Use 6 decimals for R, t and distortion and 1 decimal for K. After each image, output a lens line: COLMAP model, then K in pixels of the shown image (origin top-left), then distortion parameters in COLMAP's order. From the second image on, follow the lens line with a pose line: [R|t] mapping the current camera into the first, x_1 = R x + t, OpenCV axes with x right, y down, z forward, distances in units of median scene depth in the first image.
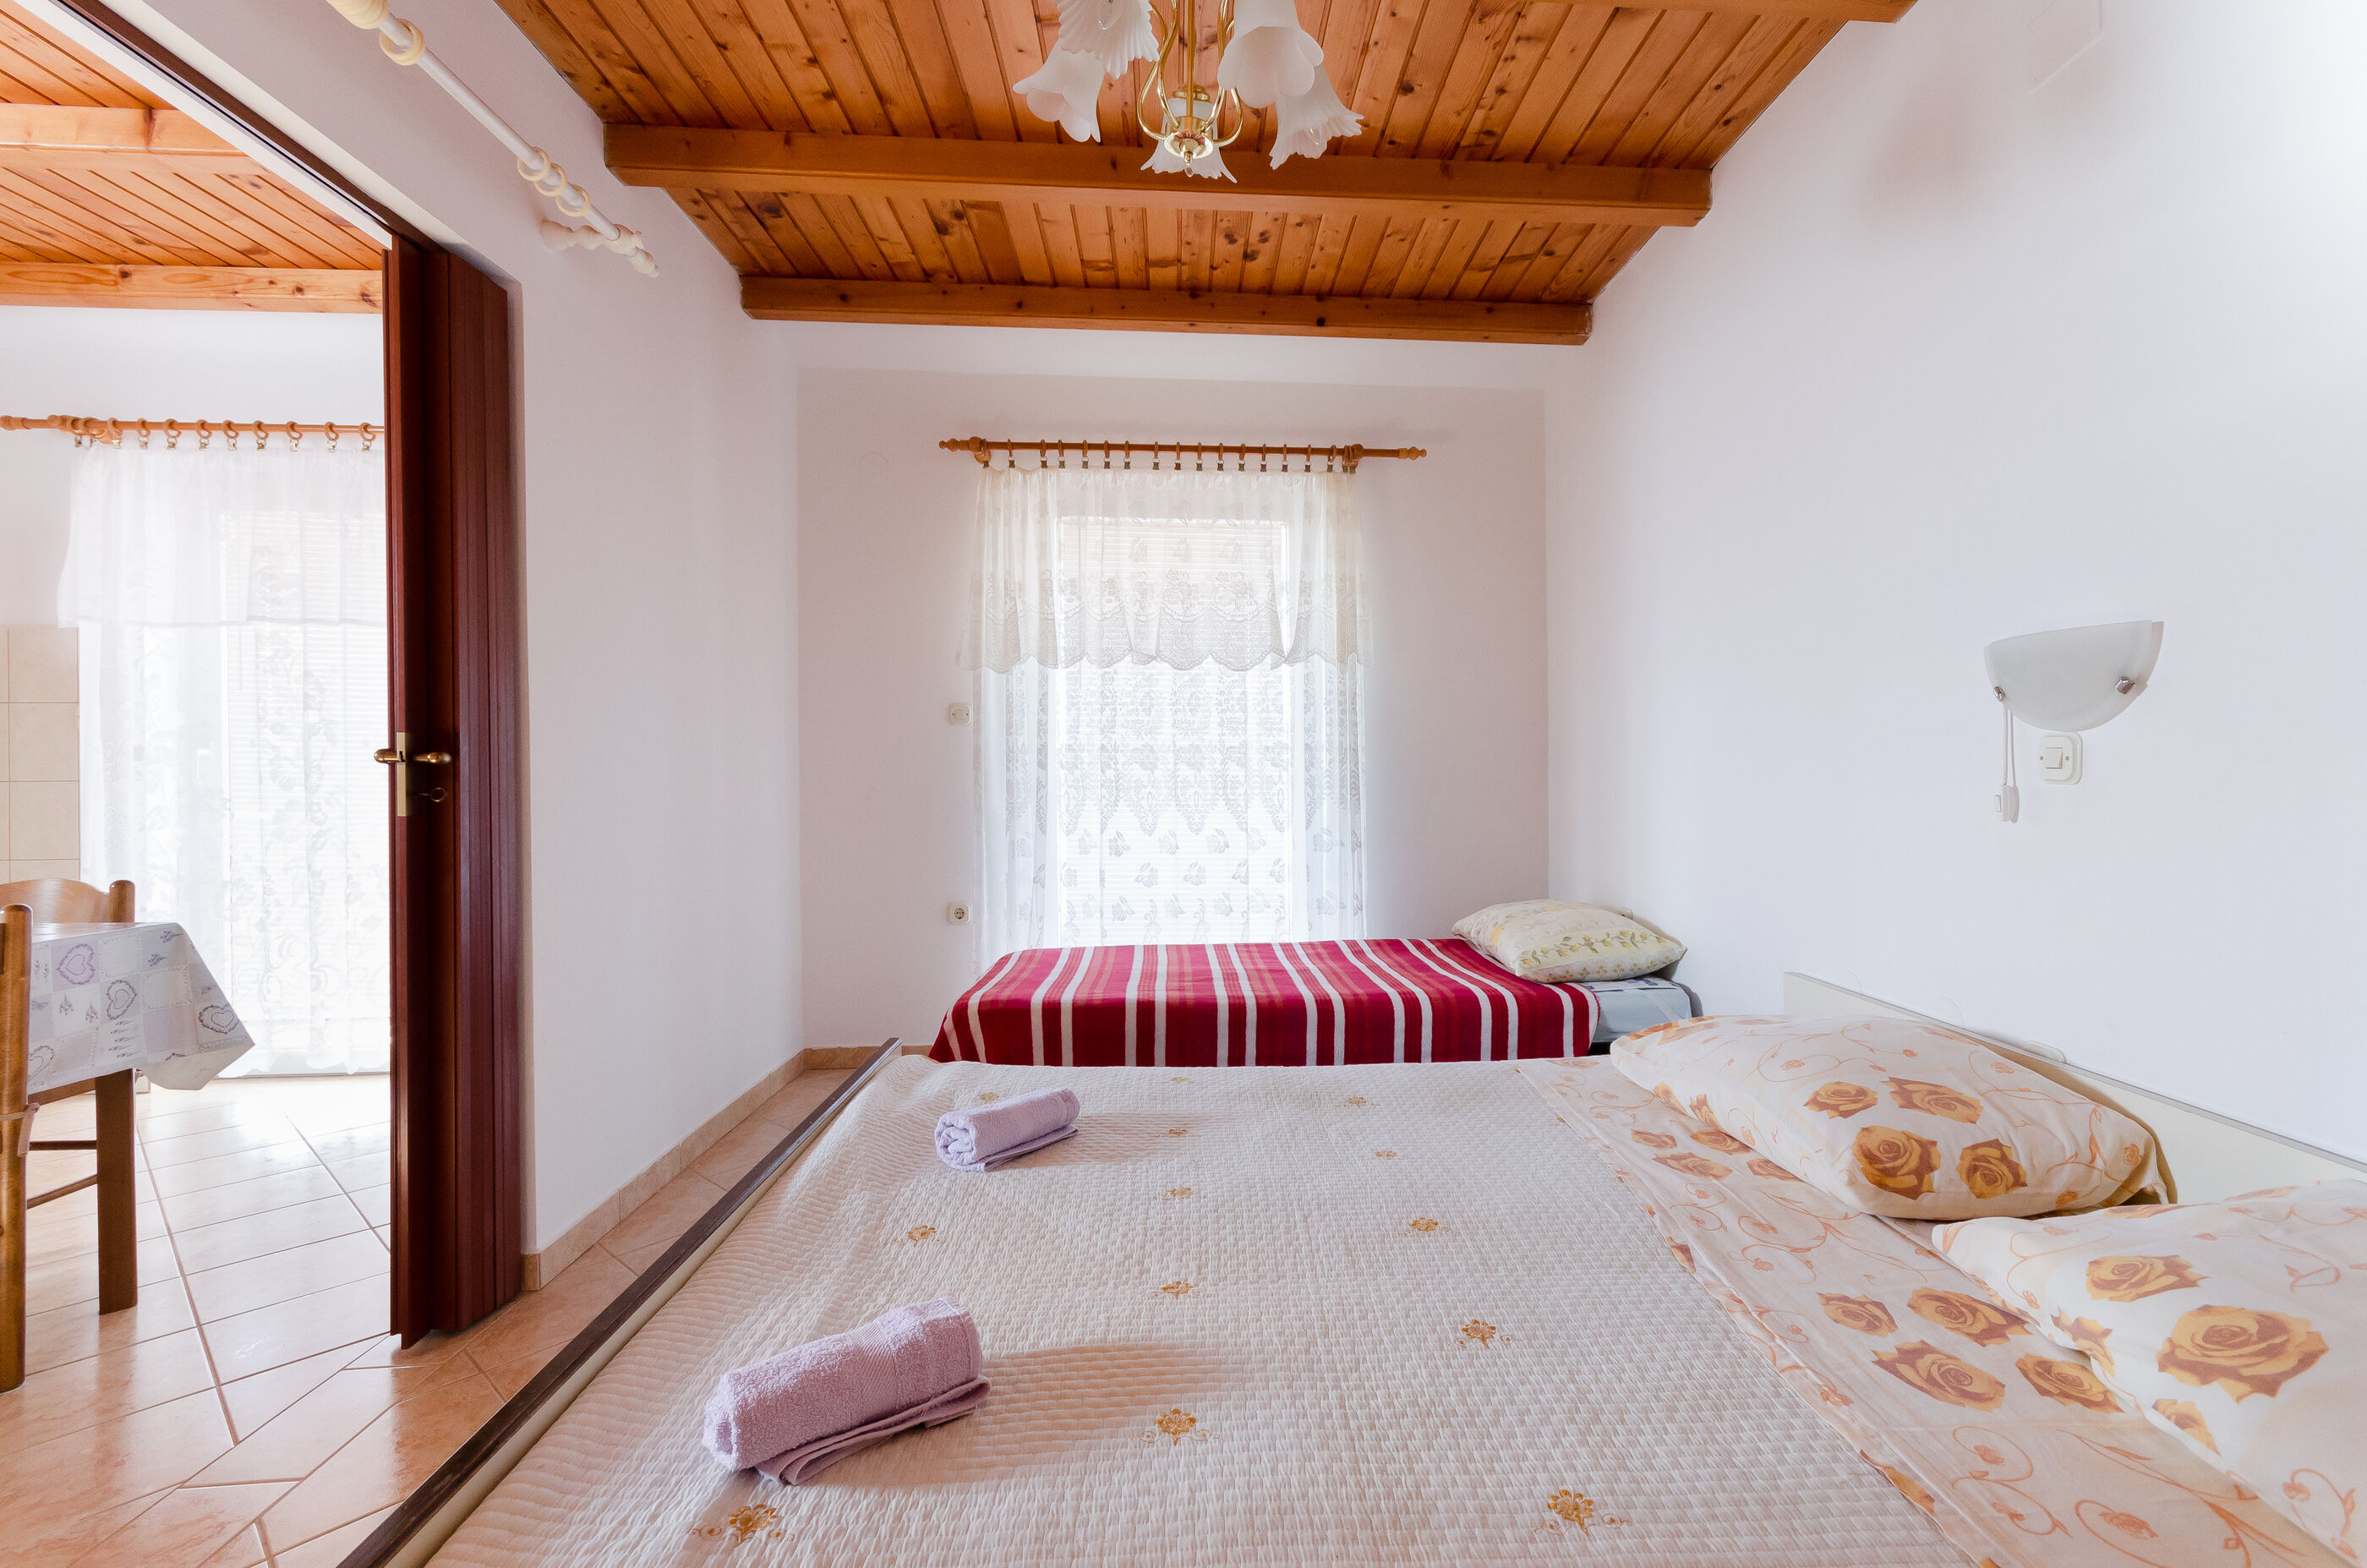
lens RADIAL K [[1043.2, 0, 1194.7], [0, 1043.2, 773.4], [0, 0, 1]] dist [0.004953, 0.000313]
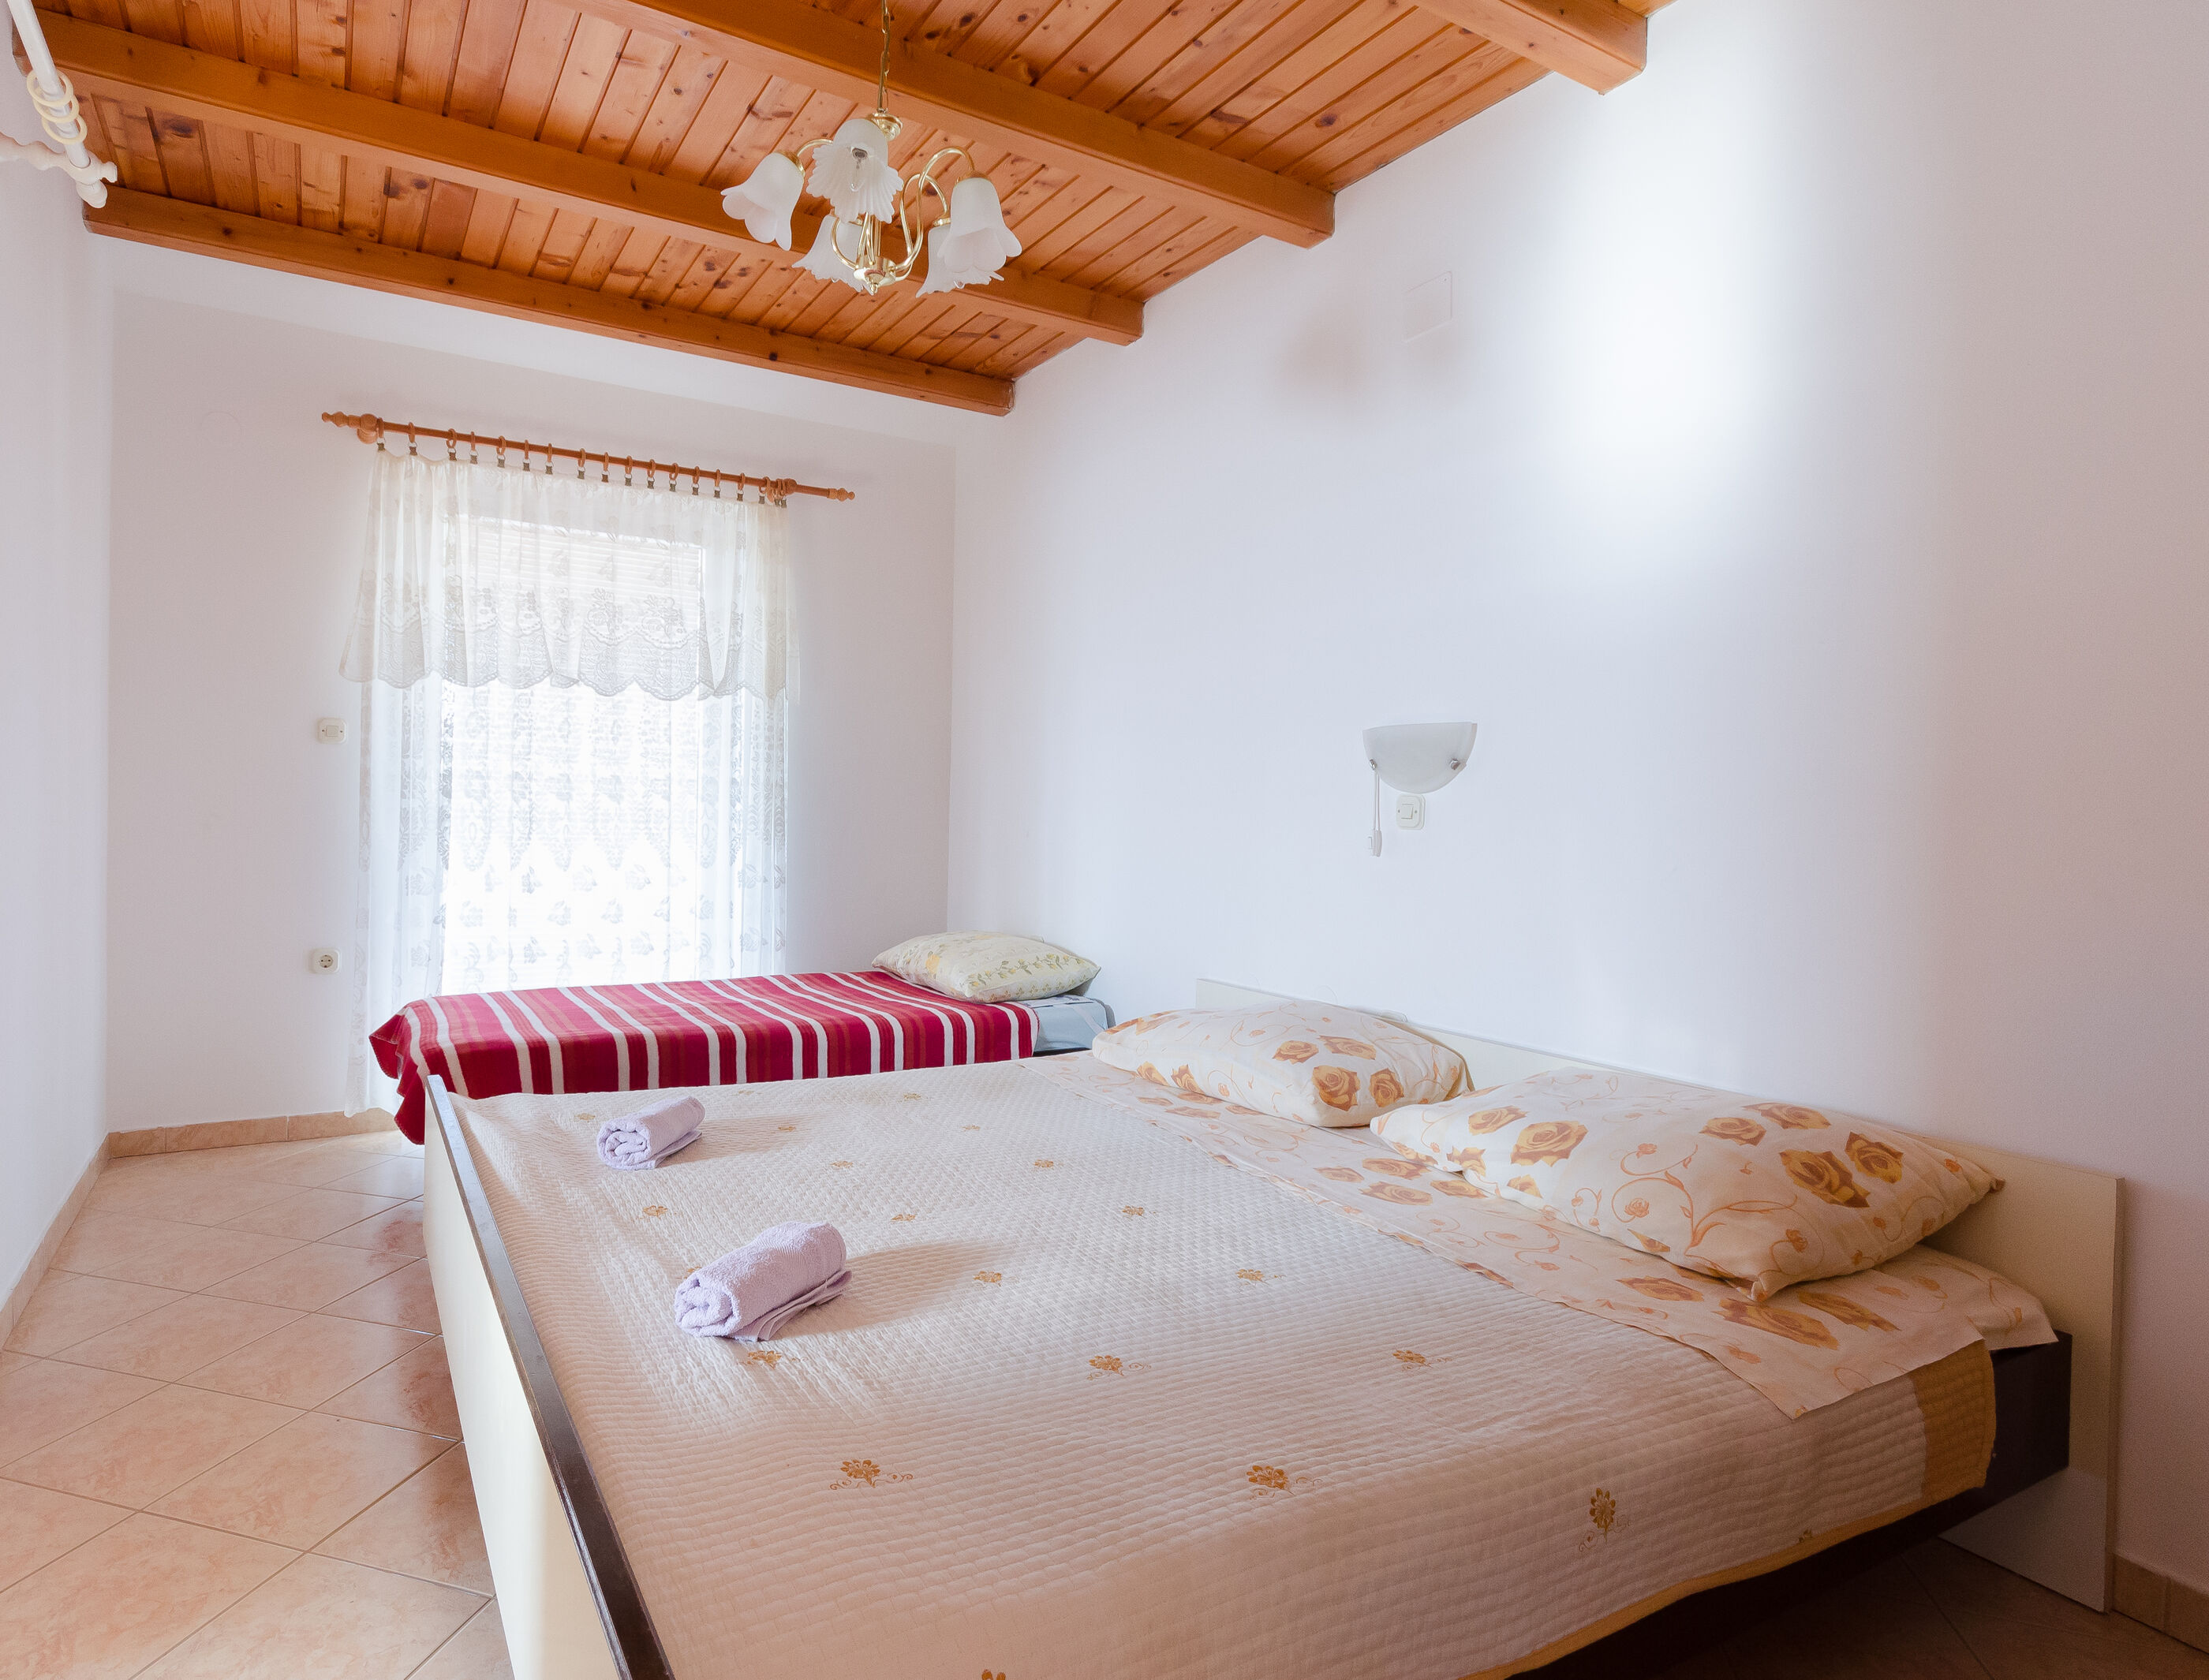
lens RADIAL K [[1233.2, 0, 867.9], [0, 1233.2, 832.5], [0, 0, 1]] dist [-0.000367, 0.001517]
pose [[0.923400, 0.014821, 0.383553, -0.264199], [-0.022395, 0.999632, 0.015290, 0.002276], [-0.383185, -0.022709, 0.923392, -0.145338]]
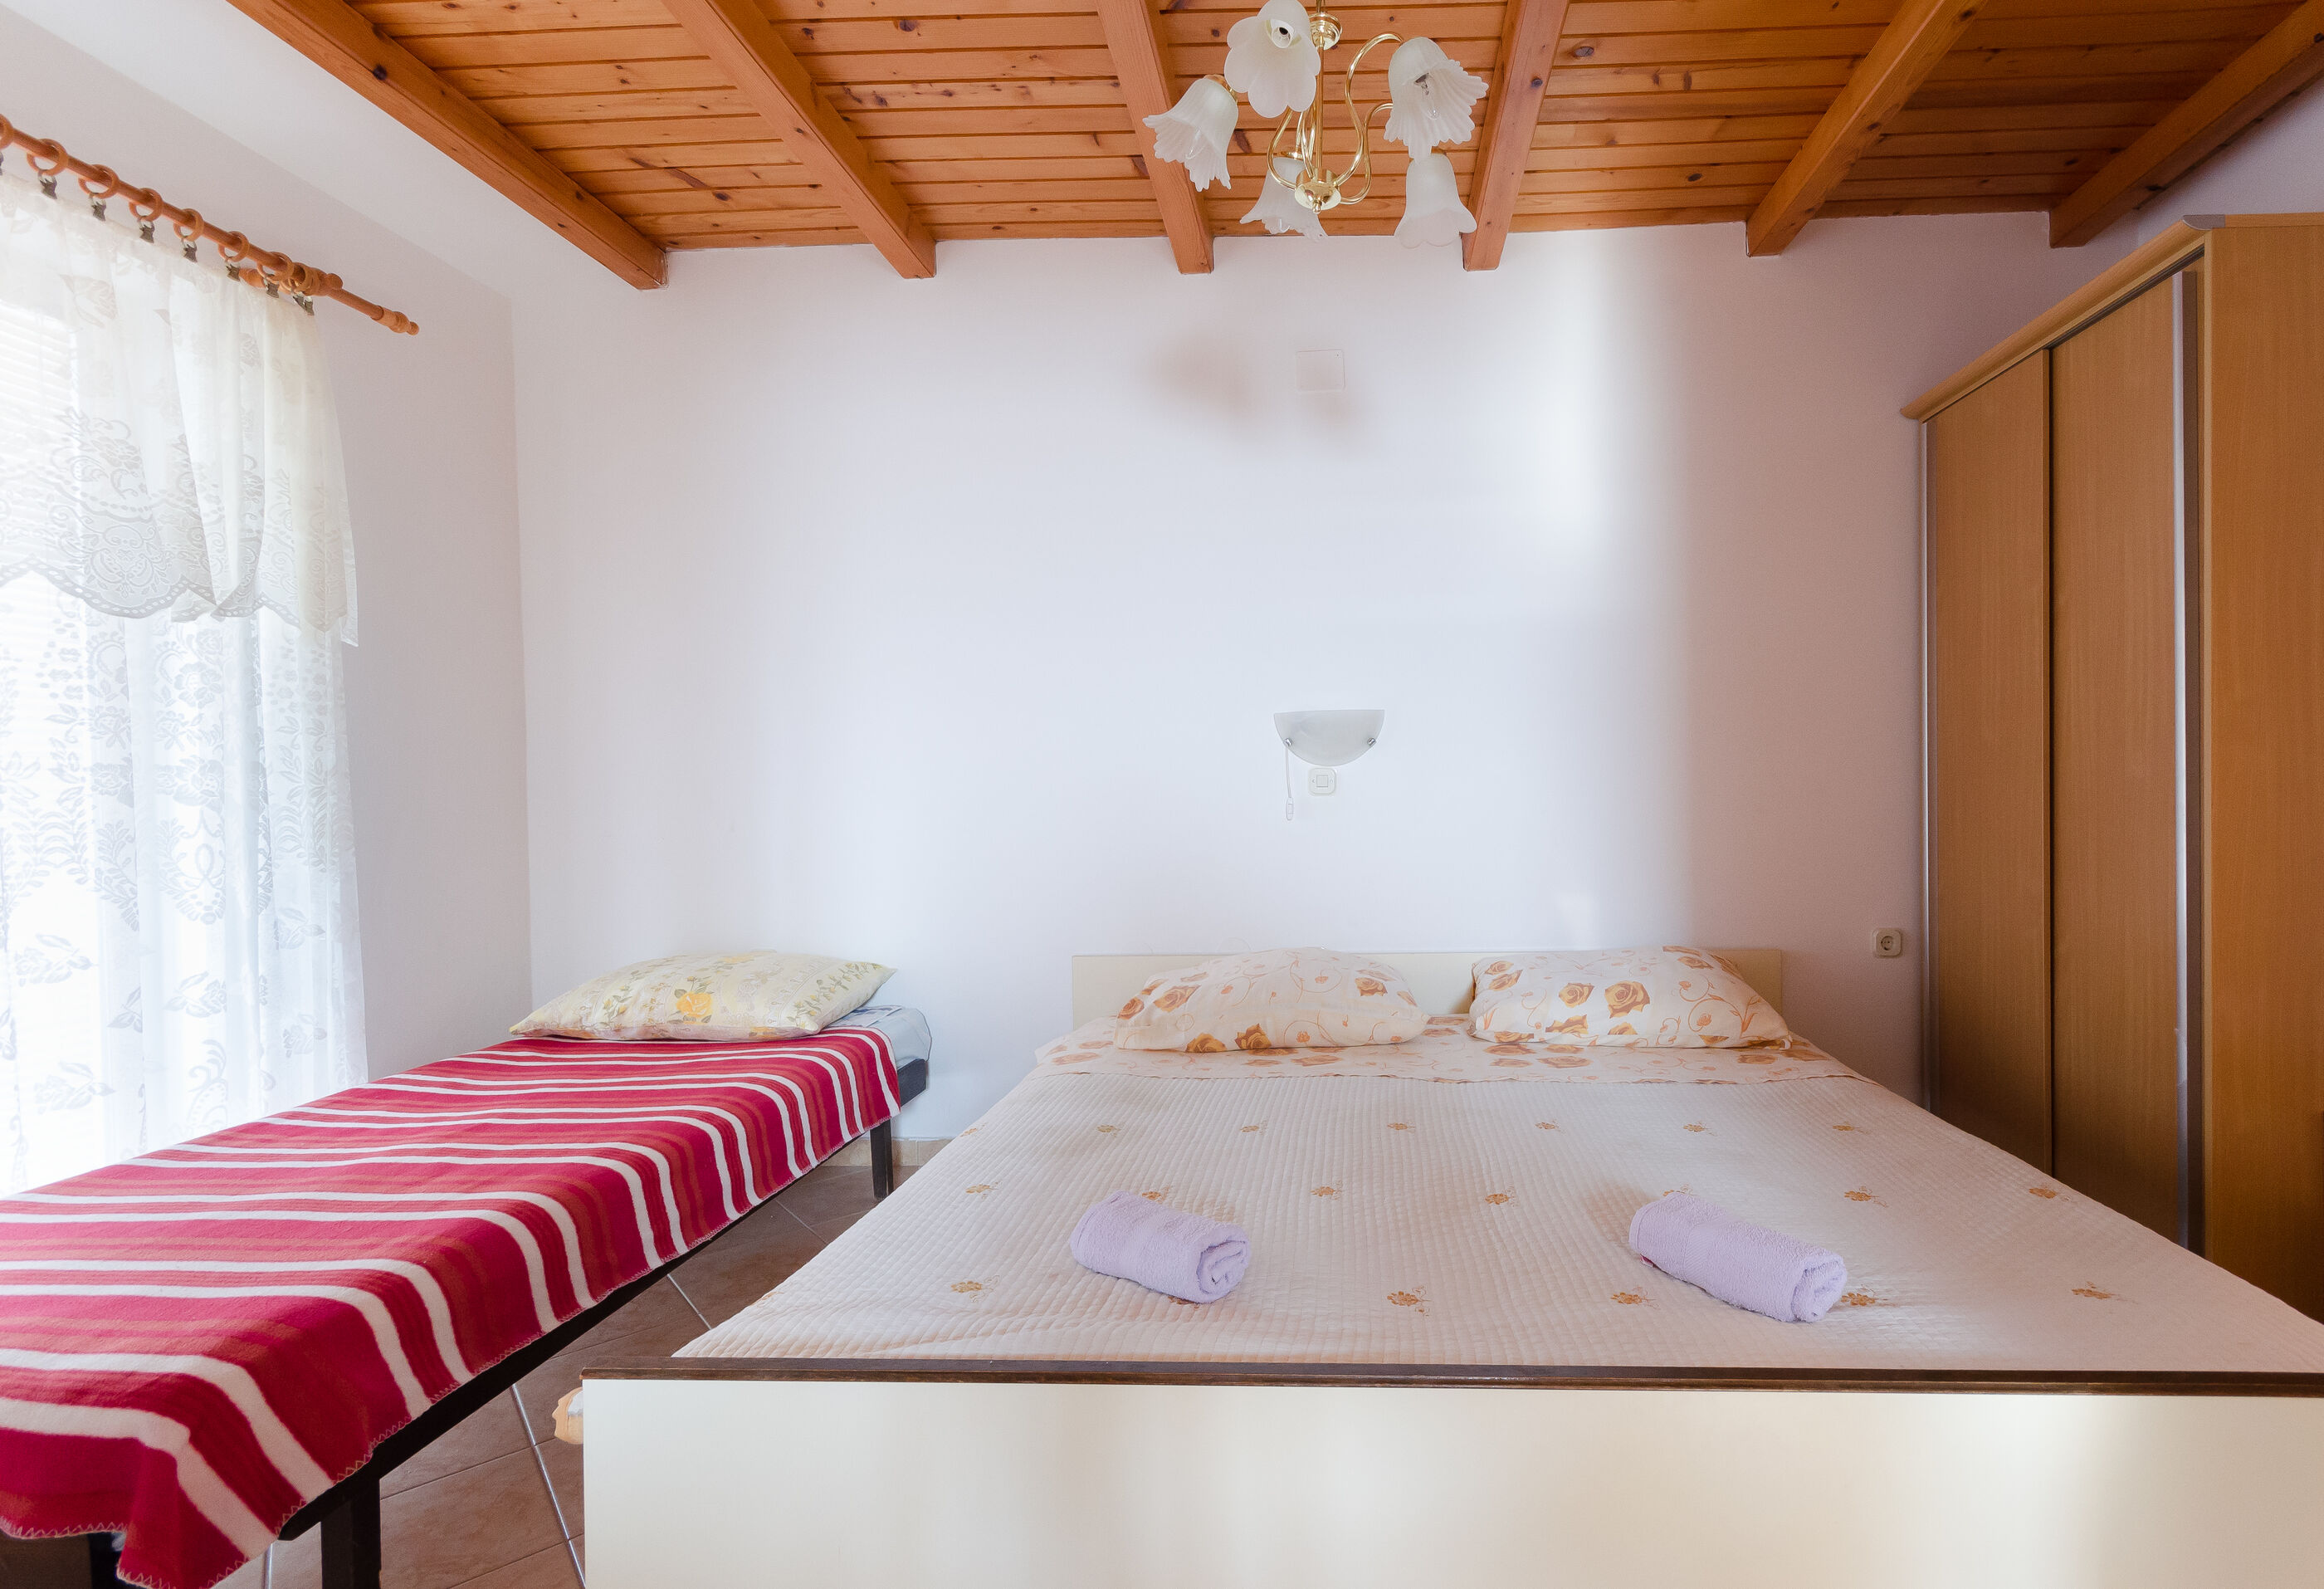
lens RADIAL K [[1161.6, 0, 1293.9], [0, 1161.6, 805.0], [0, 0, 1]] dist [-0.000267, 0.000223]
pose [[0.060865, -0.018491, 0.997975, -0.585226], [0.022042, 0.999609, 0.017177, -0.004638], [-0.997903, 0.020952, 0.061249, 0.478324]]
